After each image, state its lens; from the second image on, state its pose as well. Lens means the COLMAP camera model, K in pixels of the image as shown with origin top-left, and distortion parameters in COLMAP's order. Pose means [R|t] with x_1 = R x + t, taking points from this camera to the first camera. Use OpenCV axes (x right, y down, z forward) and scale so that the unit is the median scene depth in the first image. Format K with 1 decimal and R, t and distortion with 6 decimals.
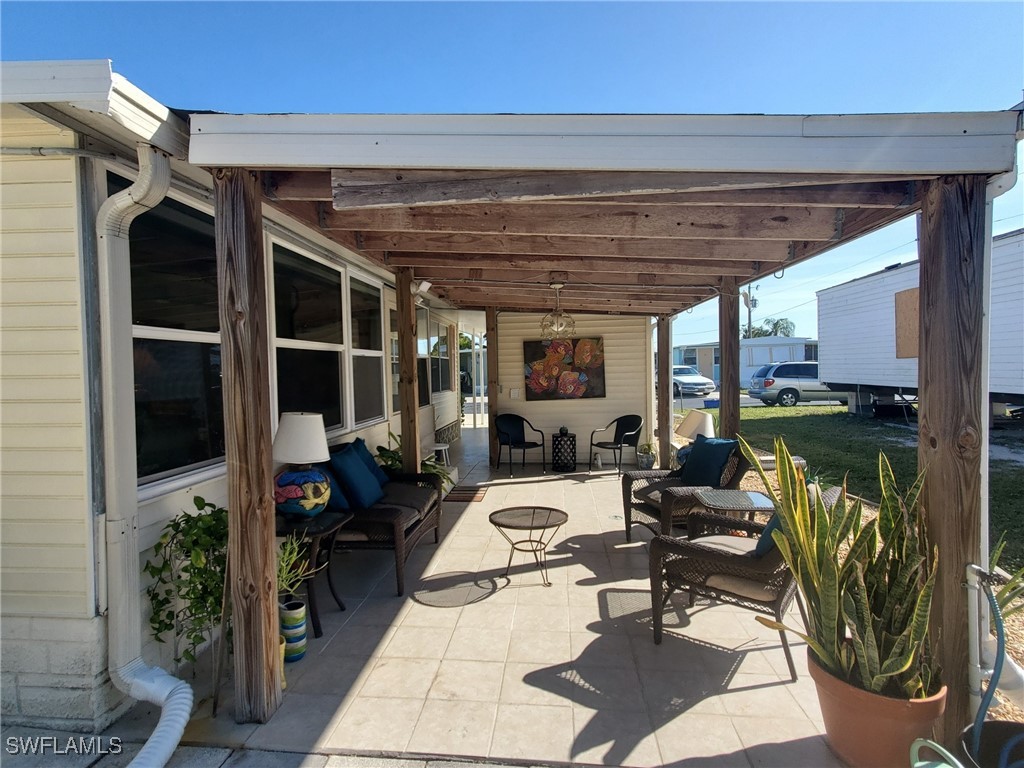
lens RADIAL K [[512.5, 0, 511.4], [0, 512.5, 373.8], [0, 0, 1]] dist [0.000028, -0.000293]
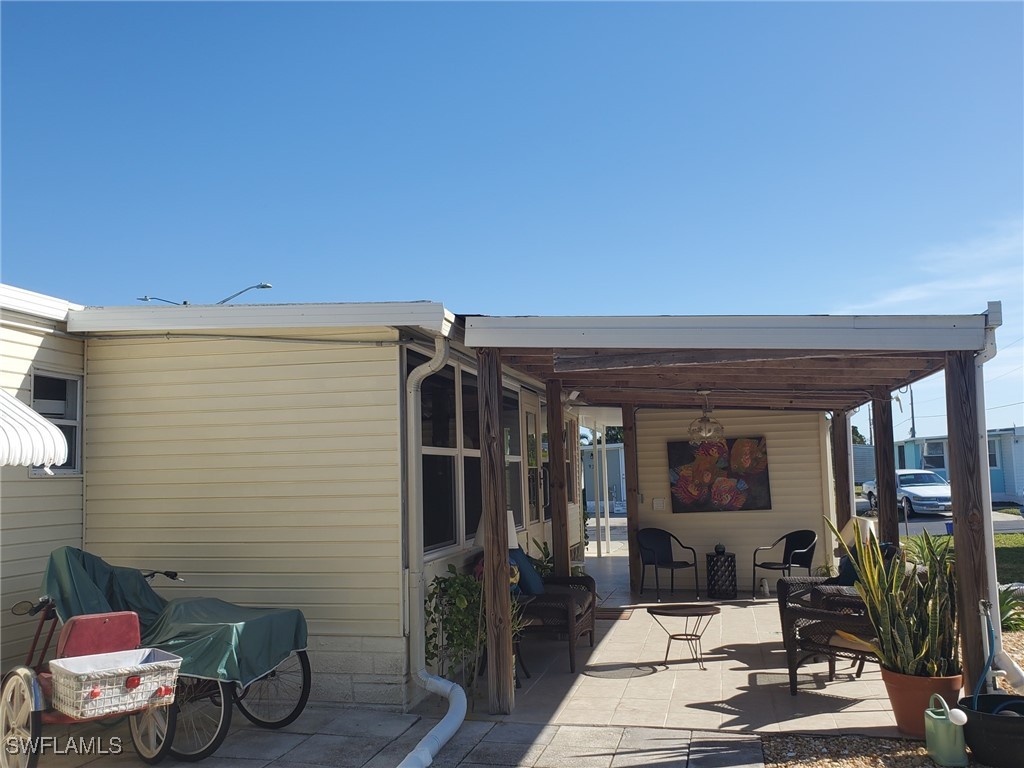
lens RADIAL K [[873.1, 0, 512.0], [0, 873.1, 384.0], [0, 0, 1]] dist [0.100994, -0.141544]
pose [[0.990293, -0.020927, -0.137409, -0.048963], [0.004945, 0.993280, -0.115631, 0.012149], [0.138905, 0.113829, 0.983742, -0.772020]]
